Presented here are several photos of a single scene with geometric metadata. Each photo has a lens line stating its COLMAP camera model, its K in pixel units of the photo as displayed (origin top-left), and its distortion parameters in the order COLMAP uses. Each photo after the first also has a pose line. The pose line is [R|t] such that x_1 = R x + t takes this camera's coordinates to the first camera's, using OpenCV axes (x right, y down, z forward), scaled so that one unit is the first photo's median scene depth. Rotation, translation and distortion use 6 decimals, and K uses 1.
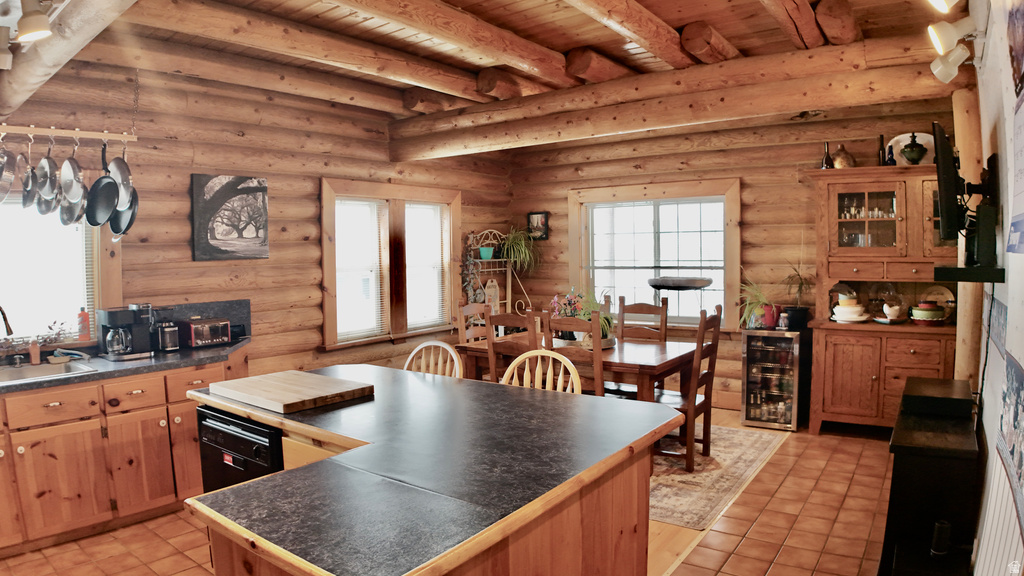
lens RADIAL K [[642.4, 0, 496.1], [0, 642.4, 292.5], [0, 0, 1]] dist [-0.159754, -0.004522]
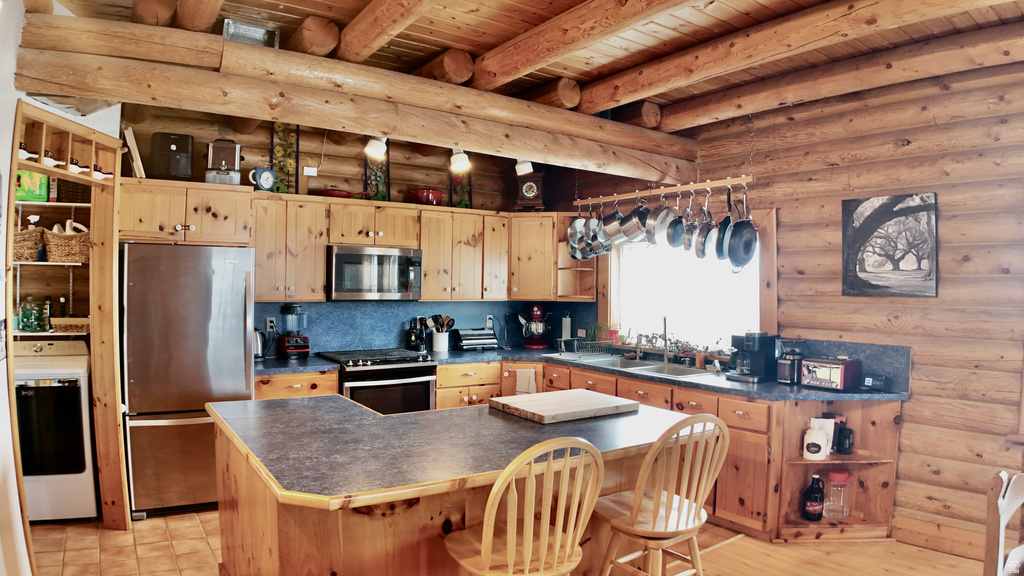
lens RADIAL K [[642.4, 0, 514.0], [0, 642.4, 290.5], [0, 0, 1]] dist [-0.159754, -0.004522]
pose [[-0.312043, 0.026777, -0.949691, 0.501827], [-0.064197, 0.996724, 0.049197, -0.068183], [0.947897, 0.076319, -0.309302, 0.778479]]
